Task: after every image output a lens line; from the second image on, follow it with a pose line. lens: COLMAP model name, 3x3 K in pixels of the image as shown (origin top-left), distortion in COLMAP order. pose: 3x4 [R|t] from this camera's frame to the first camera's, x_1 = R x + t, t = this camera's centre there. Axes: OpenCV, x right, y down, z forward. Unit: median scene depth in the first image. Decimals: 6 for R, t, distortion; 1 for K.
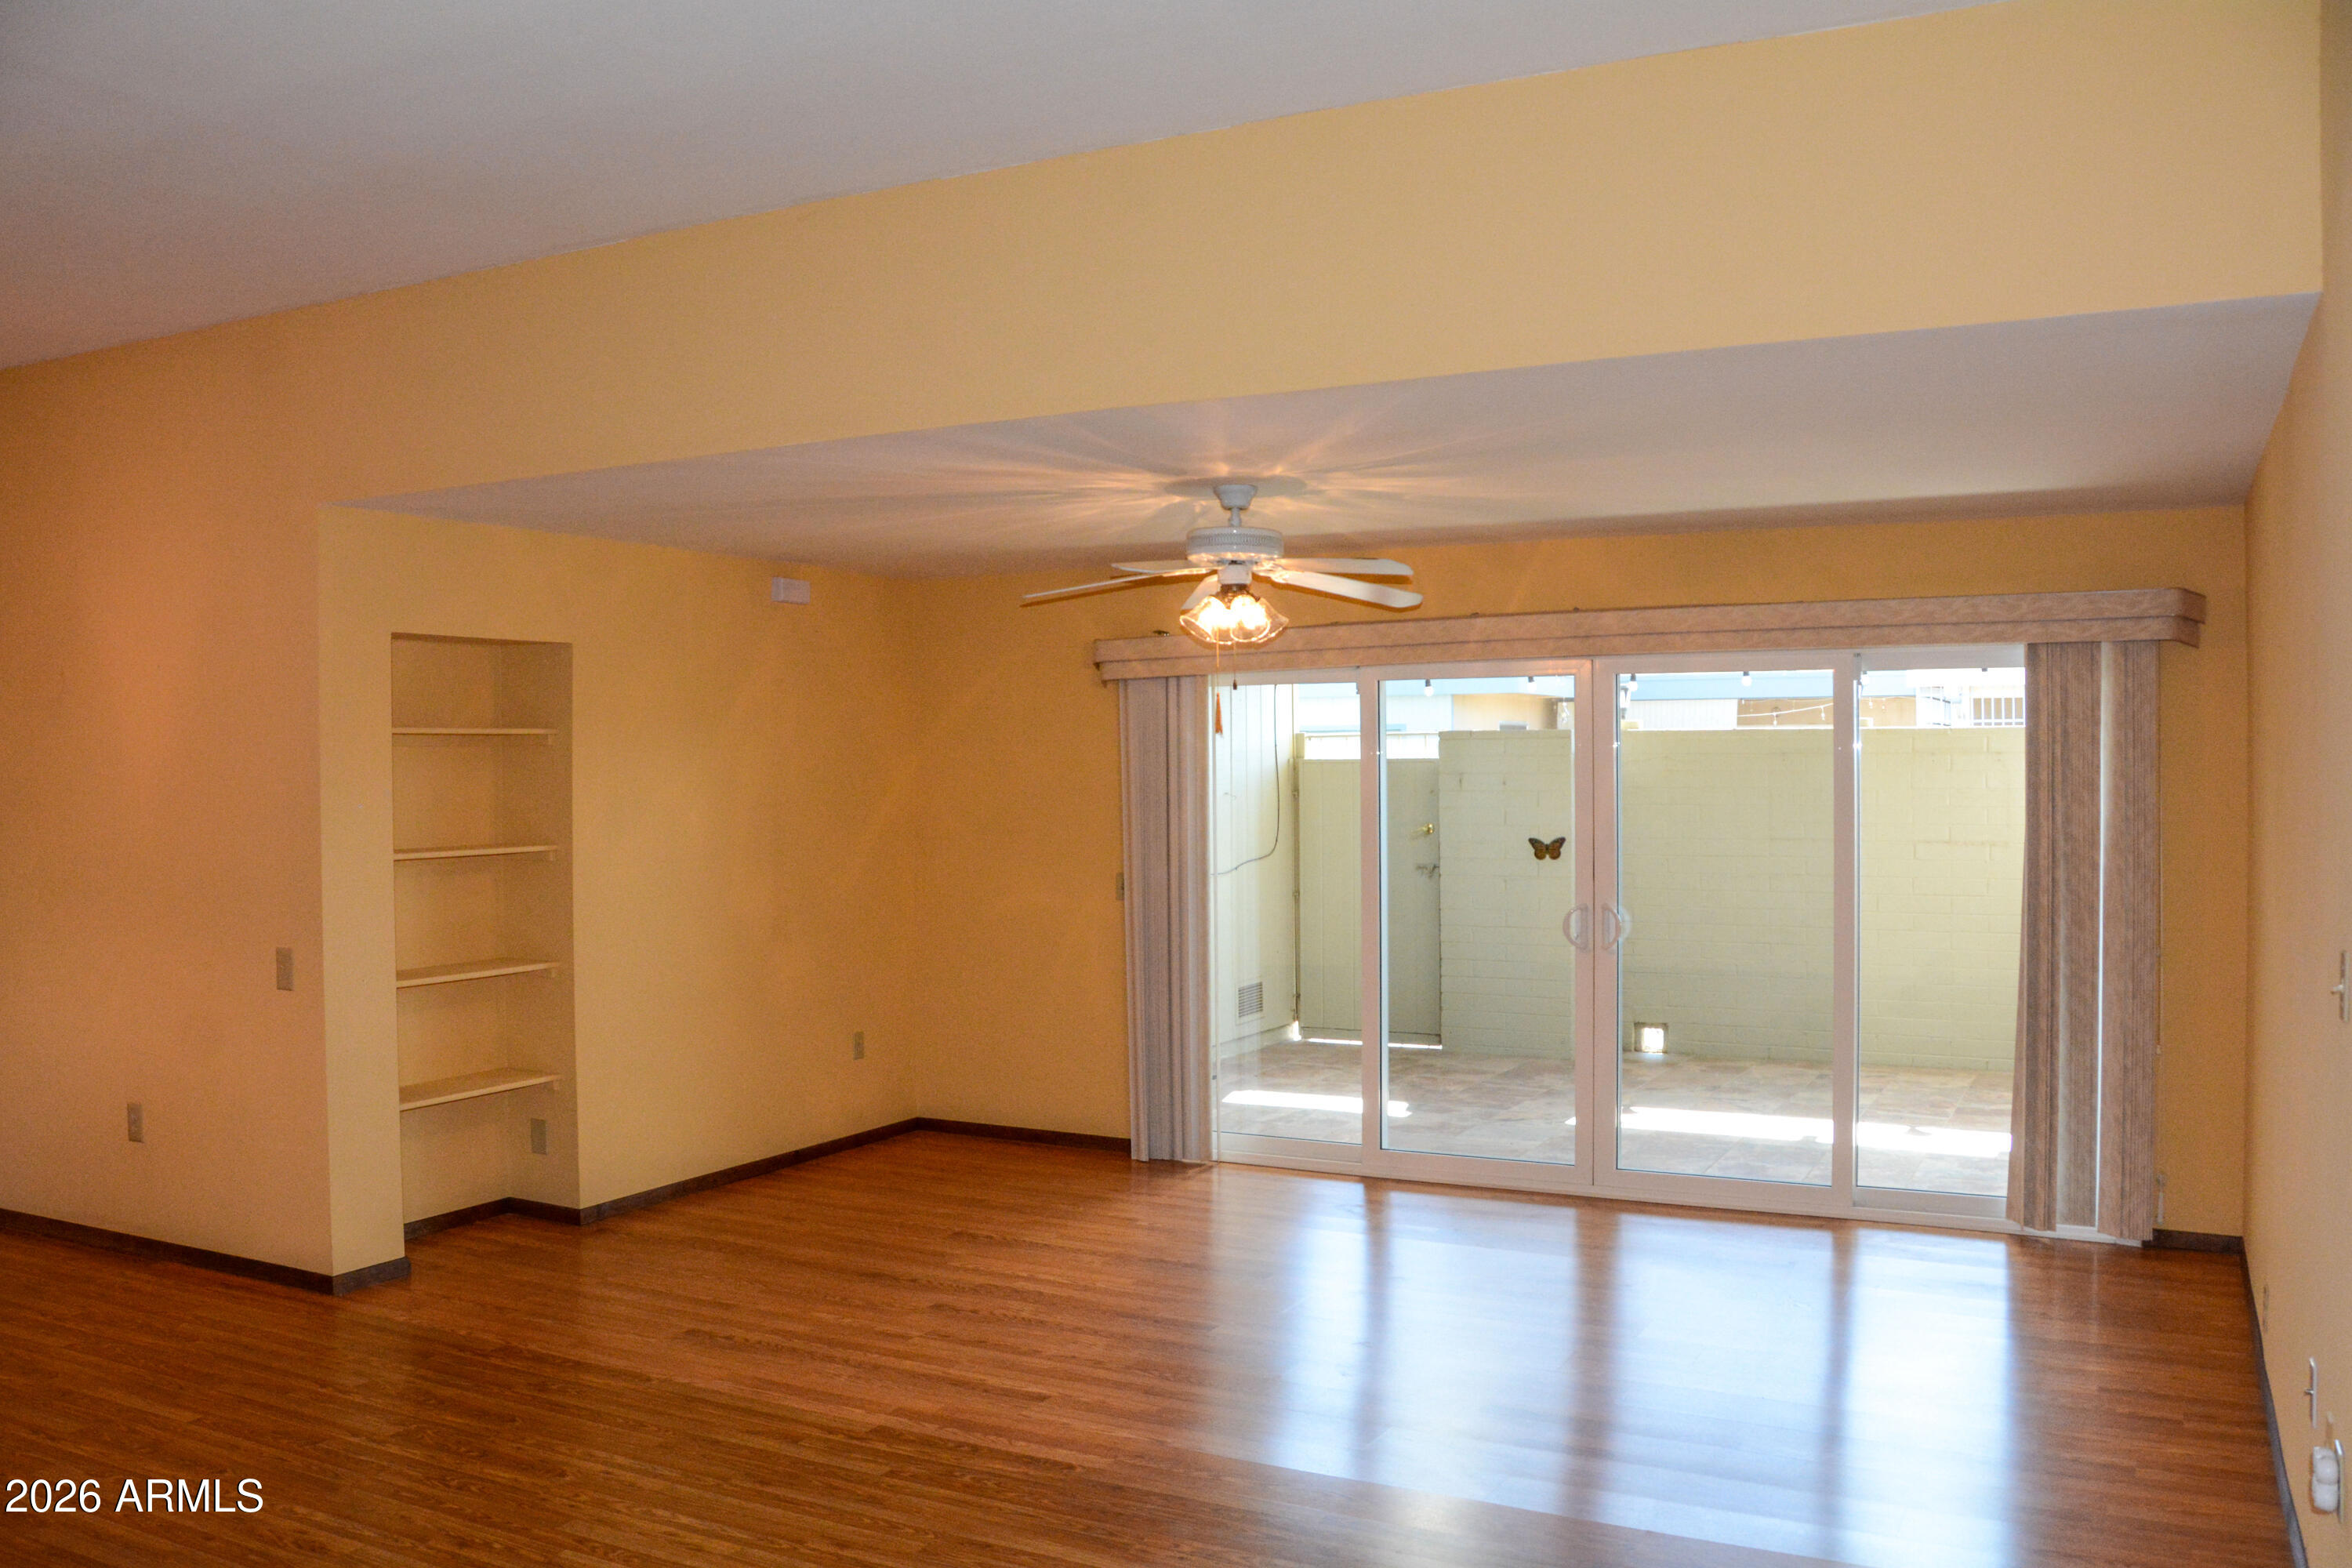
lens RADIAL K [[1895.3, 0, 1174.8], [0, 1895.3, 781.8], [0, 0, 1]] dist [-0.125357, 0.087083]
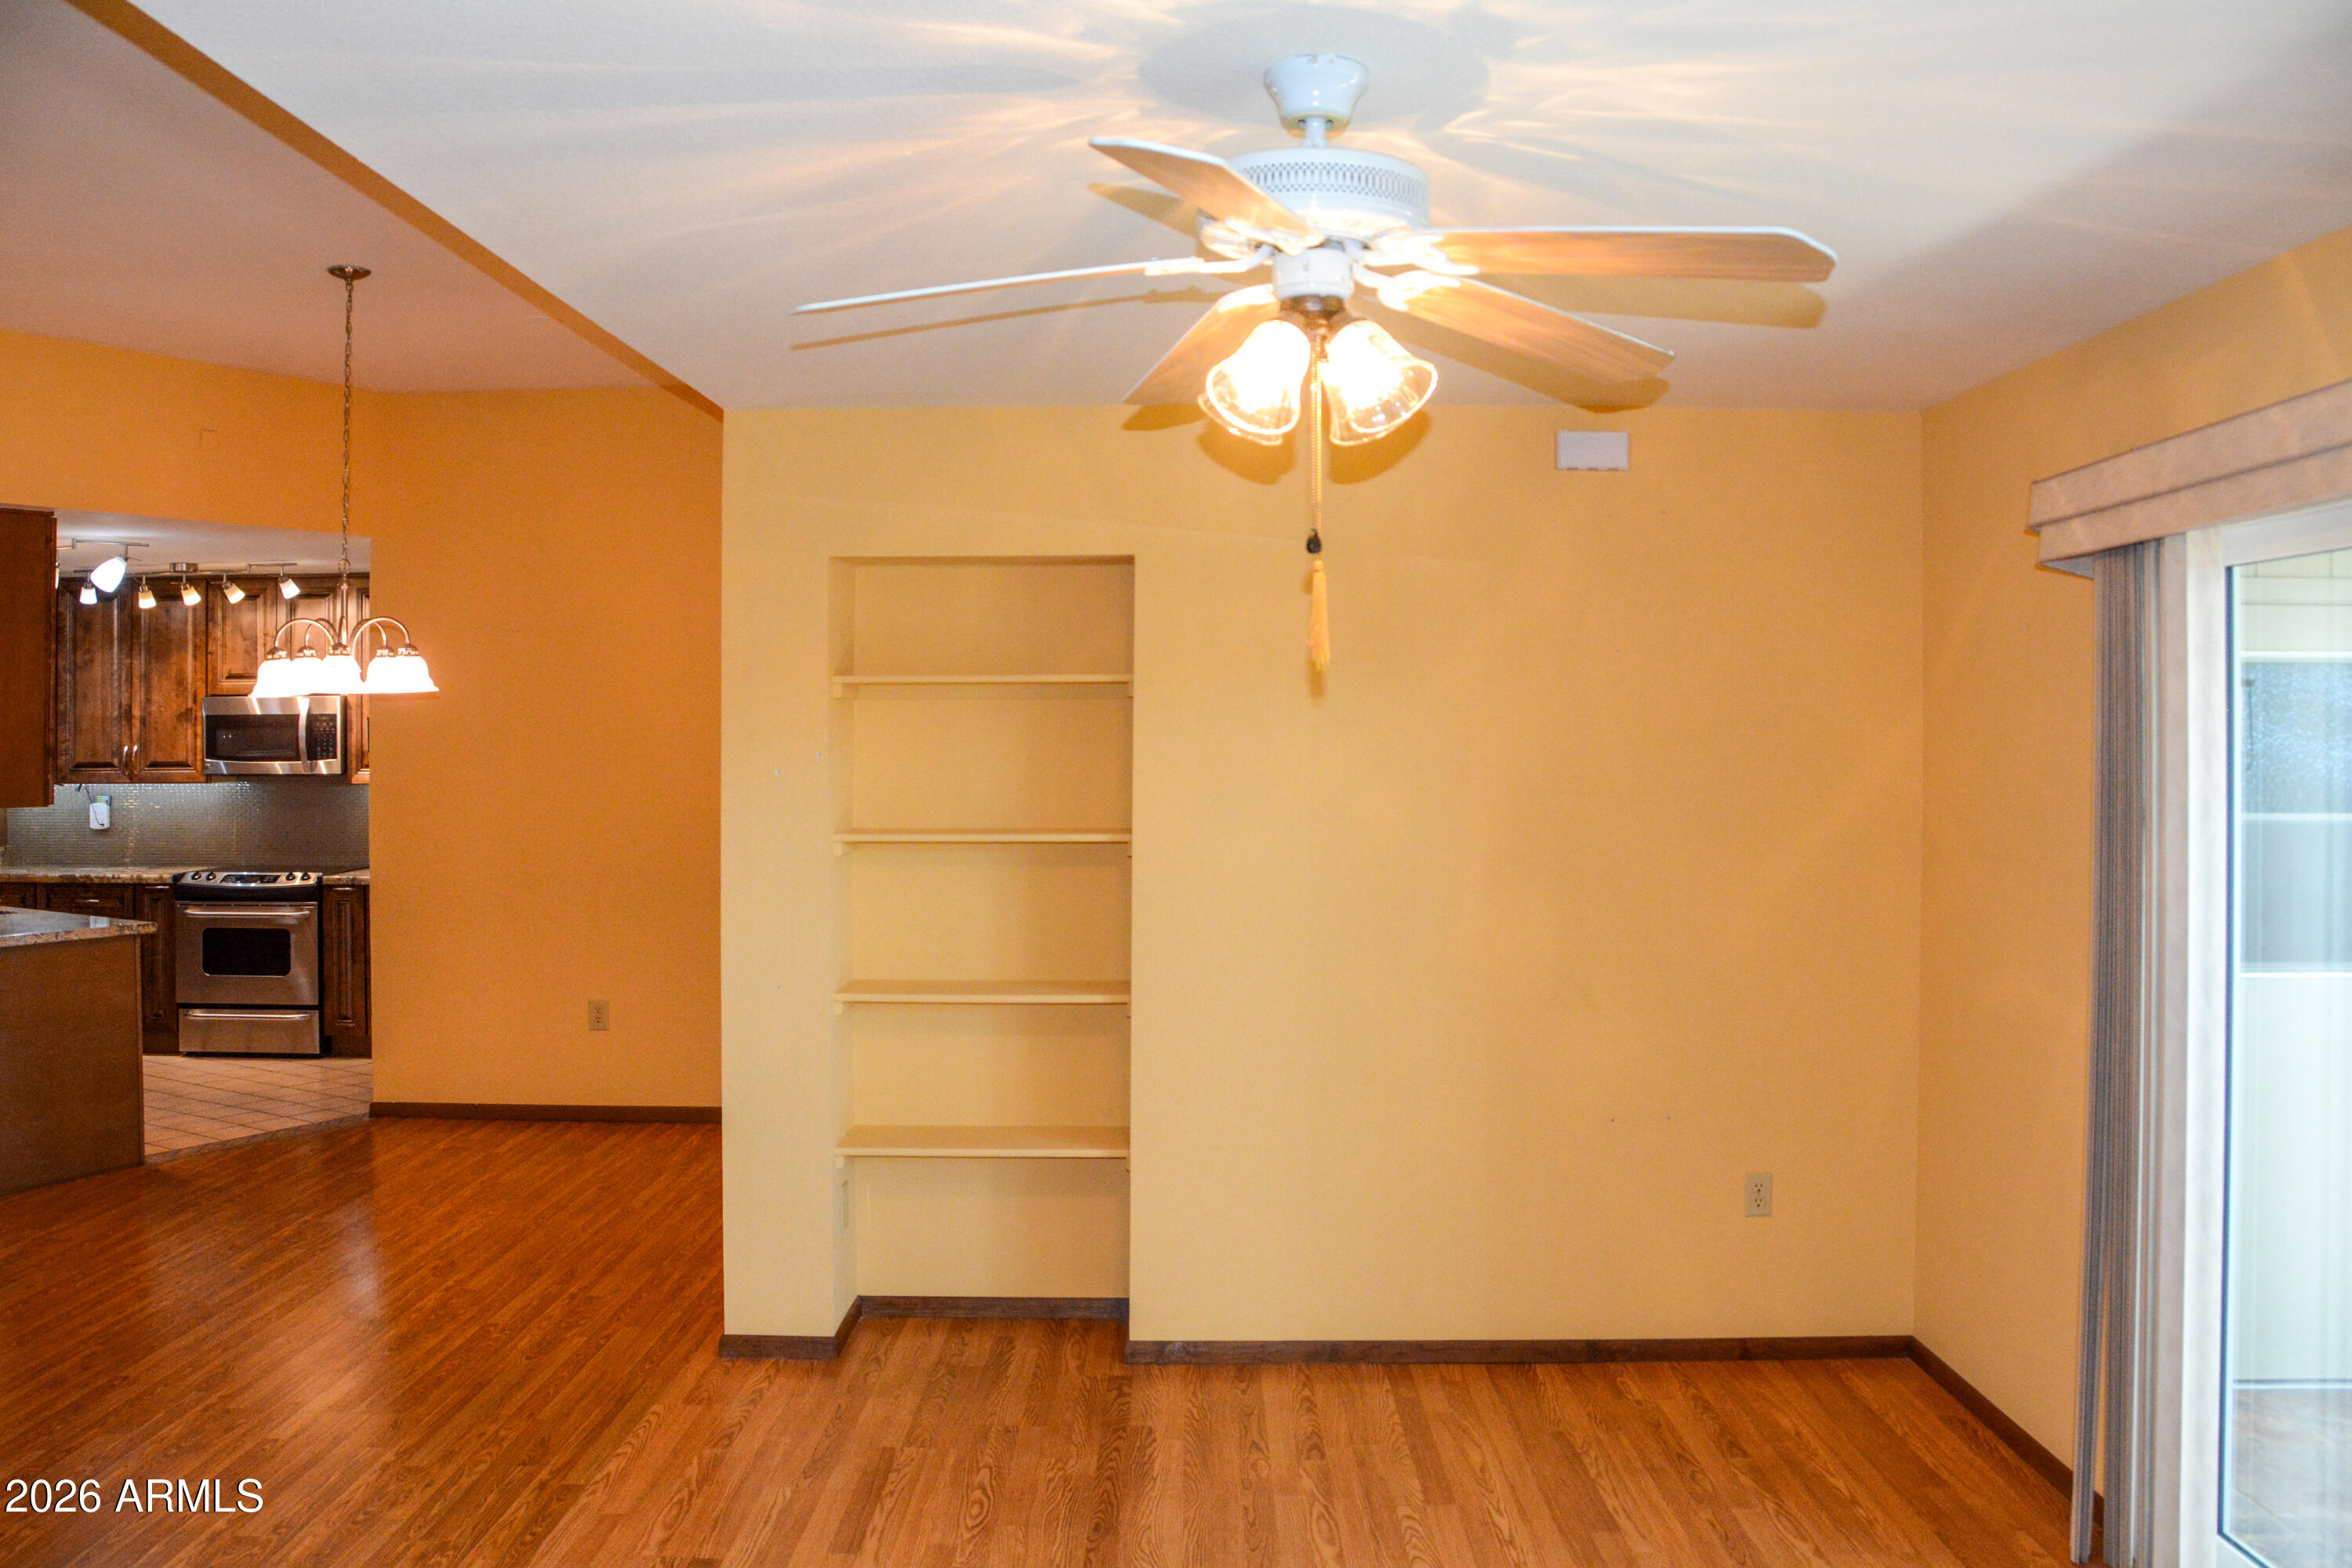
lens RADIAL K [[1895.3, 0, 1116.2], [0, 1895.3, 687.5], [0, 0, 1]] dist [-0.125357, 0.087083]
pose [[0.461819, -0.014223, -0.886860, 0.368304], [-0.016071, 0.999573, -0.024400, -0.005914], [0.886828, 0.025521, 0.461394, 0.747435]]
